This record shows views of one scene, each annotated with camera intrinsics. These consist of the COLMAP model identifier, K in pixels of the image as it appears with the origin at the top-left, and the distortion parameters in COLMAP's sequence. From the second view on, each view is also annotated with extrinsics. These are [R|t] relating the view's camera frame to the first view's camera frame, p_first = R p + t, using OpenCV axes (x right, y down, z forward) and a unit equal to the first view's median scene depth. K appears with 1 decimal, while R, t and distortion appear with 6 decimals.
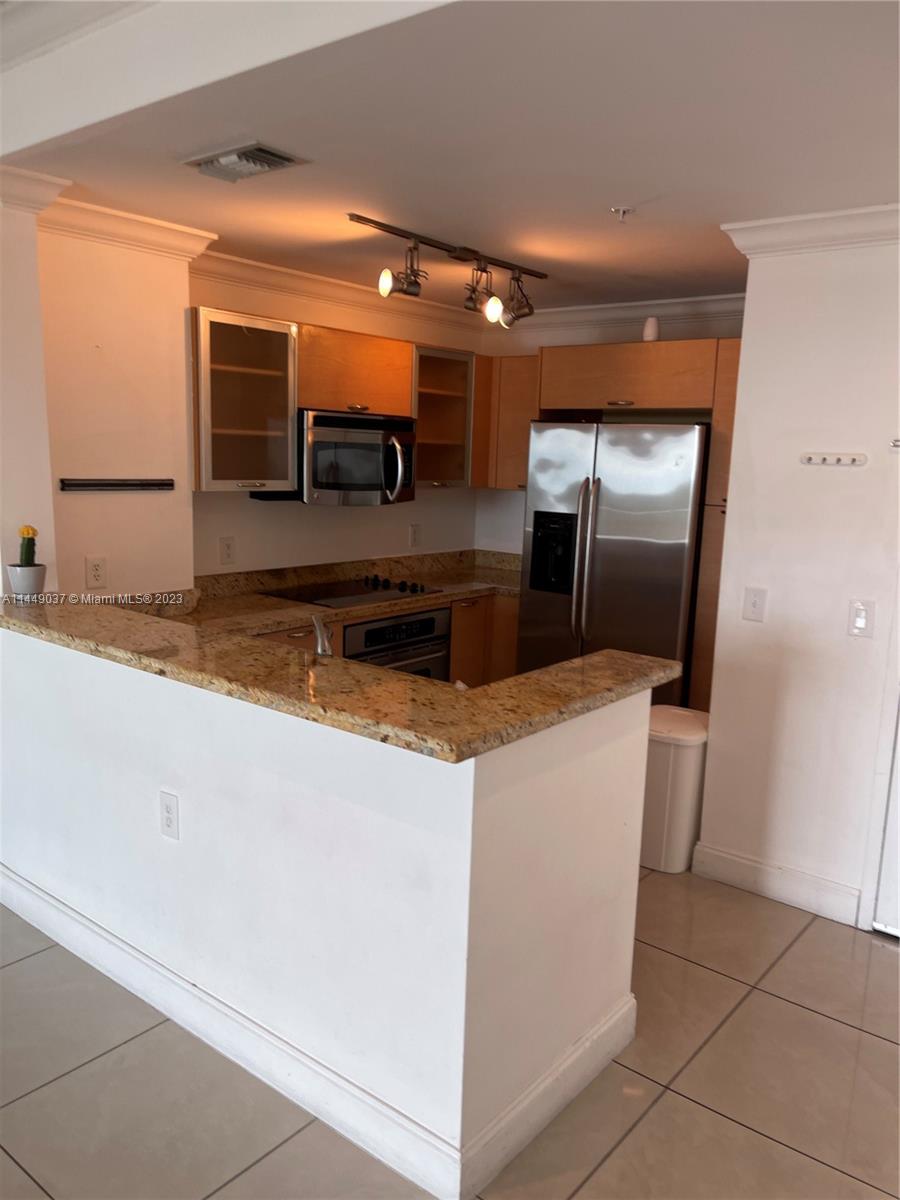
lens RADIAL K [[913.1, 0, 477.1], [0, 913.1, 613.7], [0, 0, 1]] dist [0.074058, -0.098771]
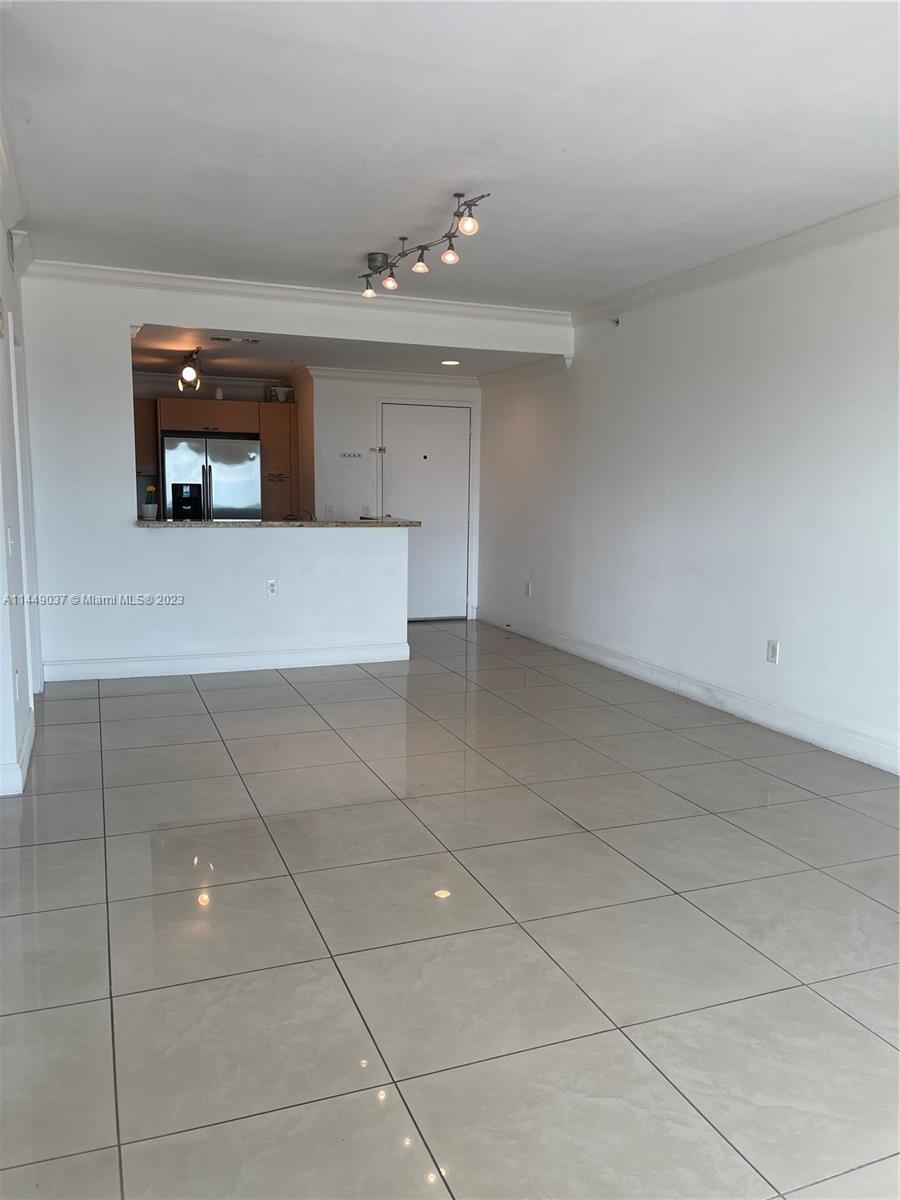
lens RADIAL K [[907.9, 0, 457.8], [0, 907.9, 607.8], [0, 0, 1]] dist [0.076373, -0.093451]
pose [[0.503726, -0.148609, 0.850985, -1.378926], [0.158880, 0.984225, 0.077831, 0.092240], [-0.849127, 0.095998, 0.519391, -0.490086]]
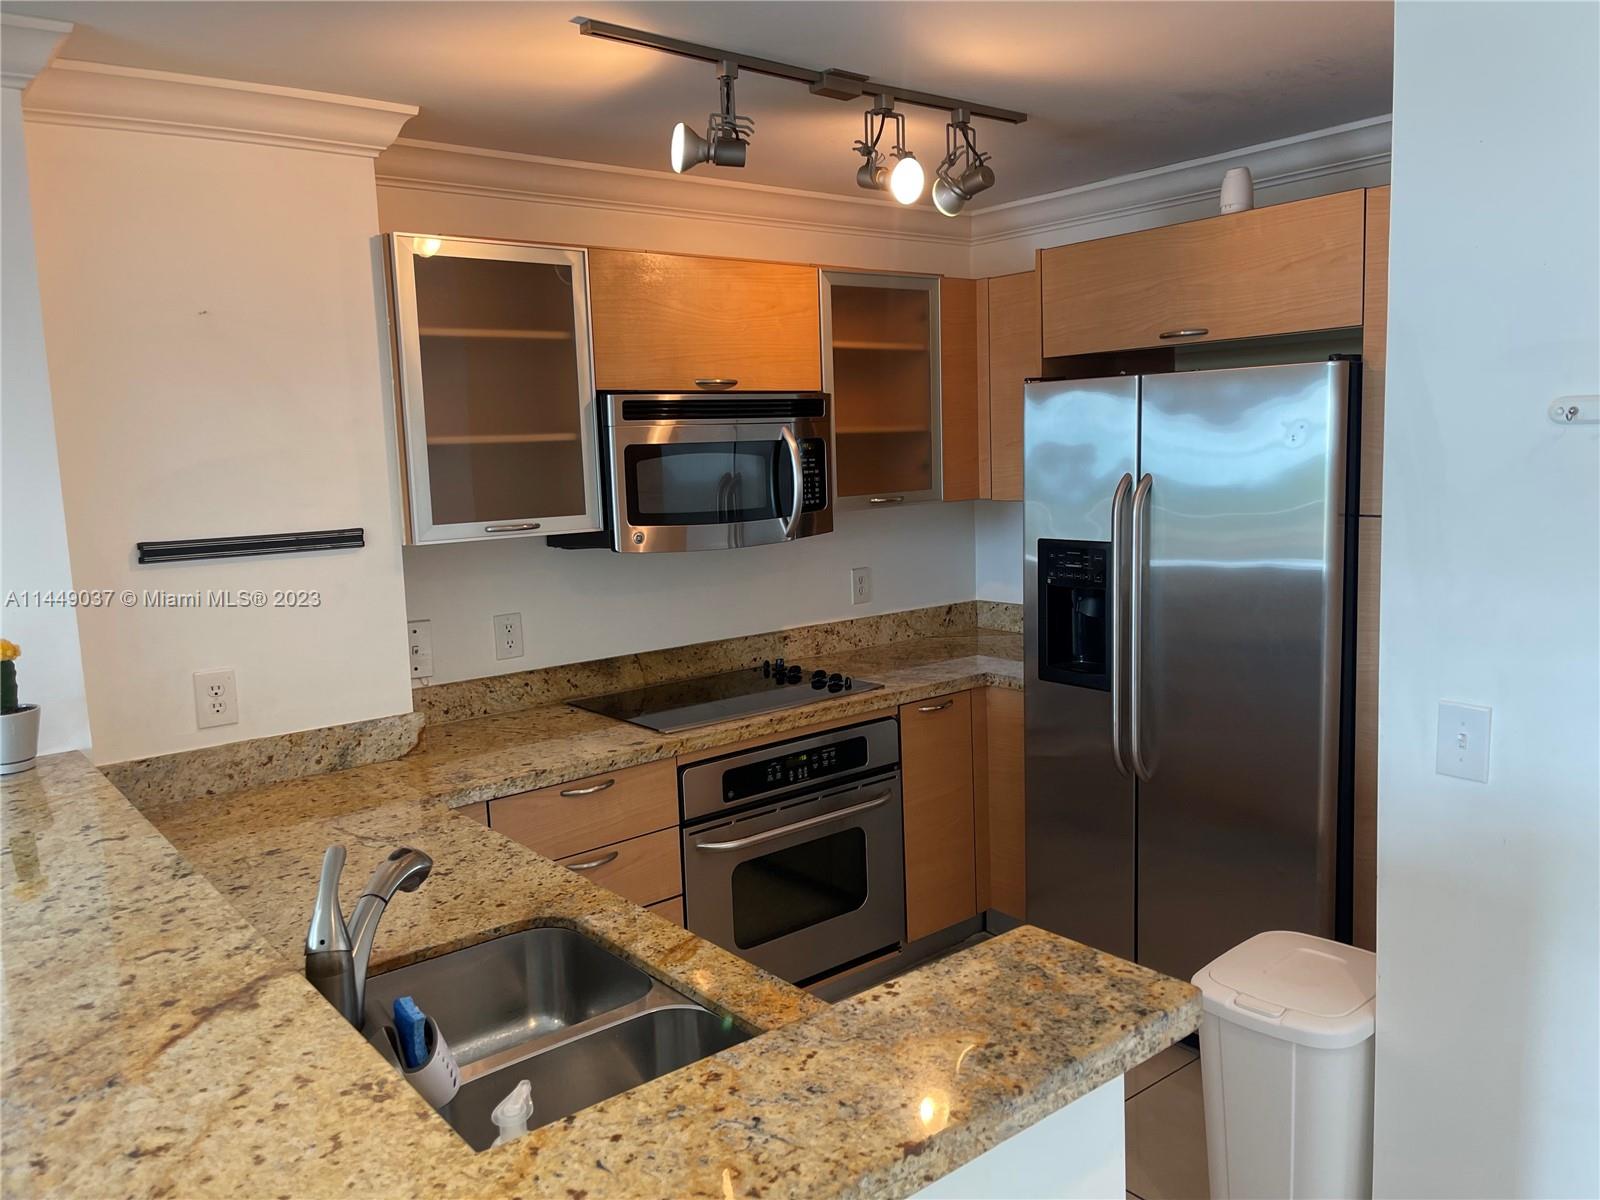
lens RADIAL K [[1217.5, 0, 822.7], [0, 1217.5, 586.7], [0, 0, 1]] dist [0.074058, -0.098771]
pose [[0.973316, -0.042918, -0.225419, 0.108851], [0.029855, 0.997689, -0.061041, -0.045919], [0.227518, 0.052683, 0.972348, 0.270548]]
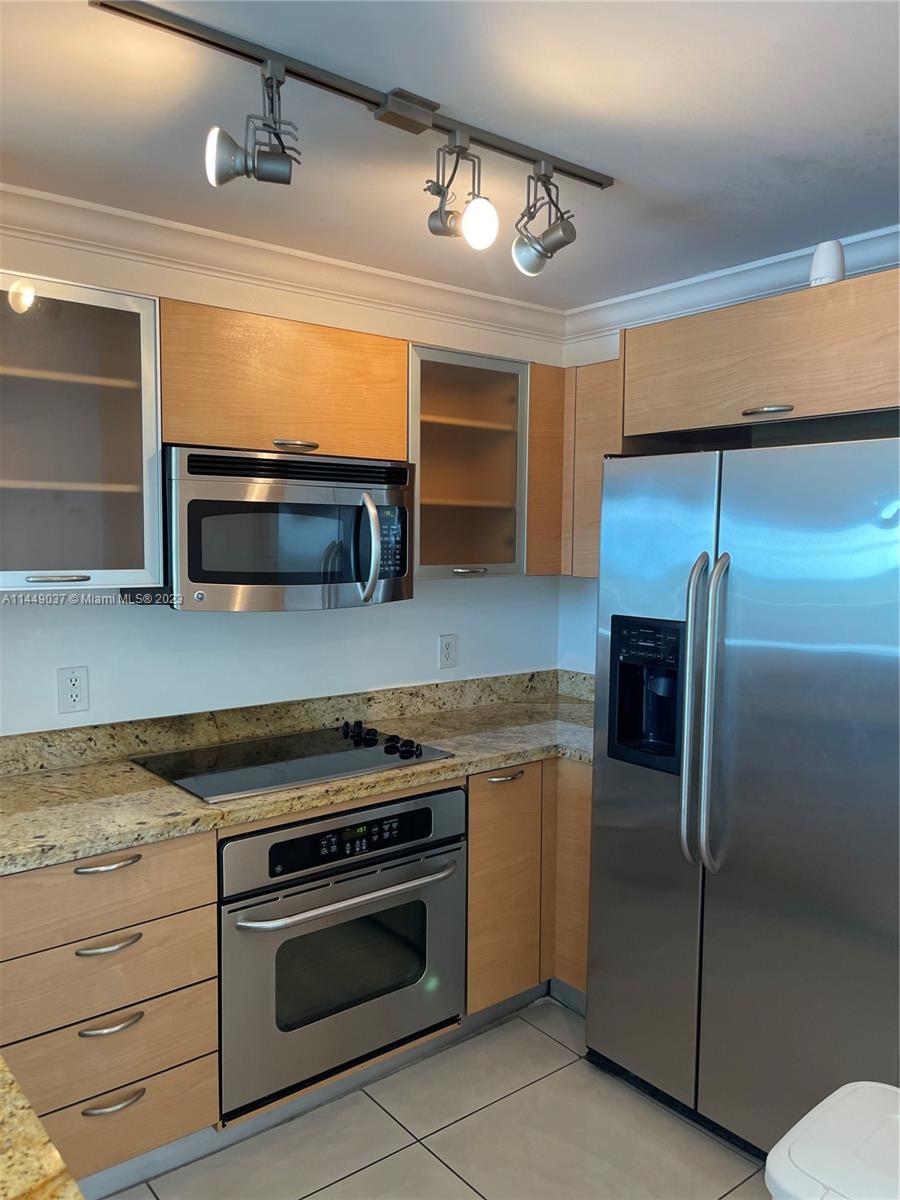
lens RADIAL K [[913.8, 0, 462.6], [0, 913.8, 603.8], [0, 0, 1]] dist [0.067917, -0.096423]
pose [[0.973689, -0.010402, -0.227642, 0.108268], [-0.013898, 0.994387, -0.104883, -0.064920], [0.227456, 0.105287, 0.968080, 0.477720]]
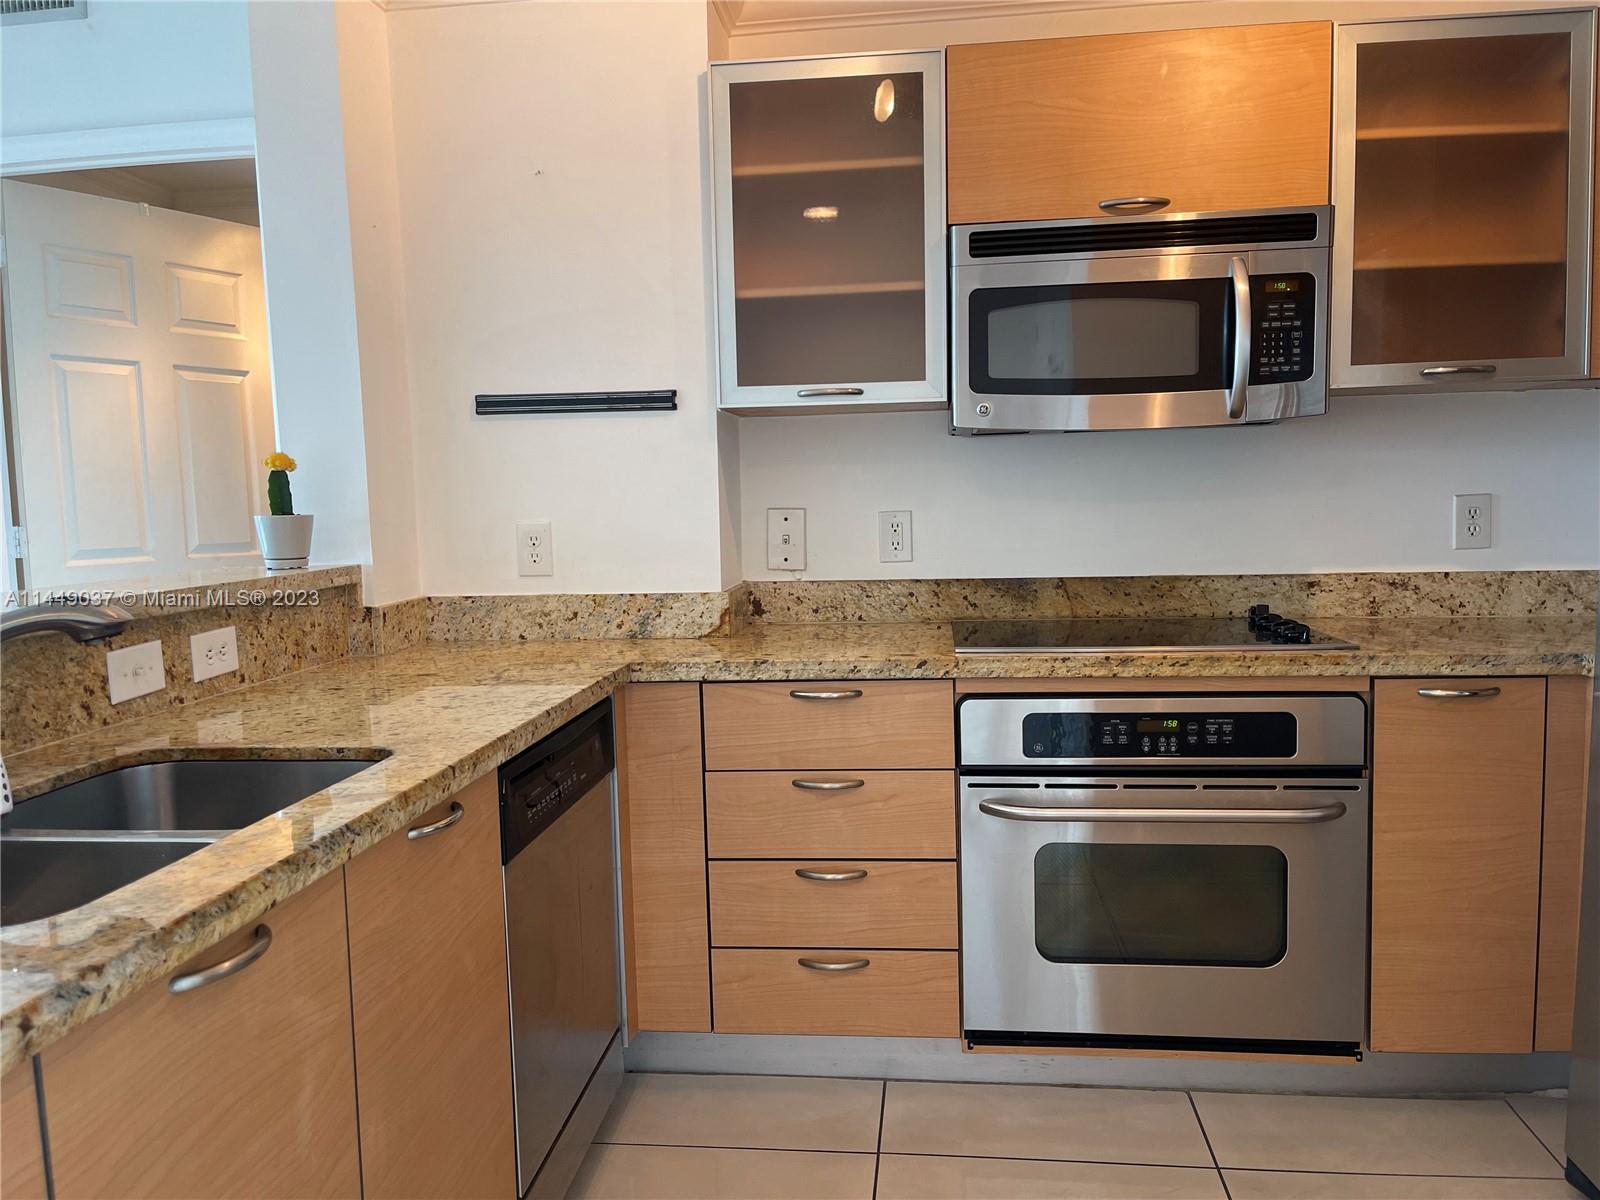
lens RADIAL K [[1209.4, 0, 797.0], [0, 1209.4, 607.2], [0, 0, 1]] dist [0.060509, -0.078204]
pose [[0.516000, 0.031861, -0.855996, 0.291772], [-0.109697, 0.993538, -0.029146, -0.002256], [0.849535, 0.108940, 0.516161, 0.602098]]
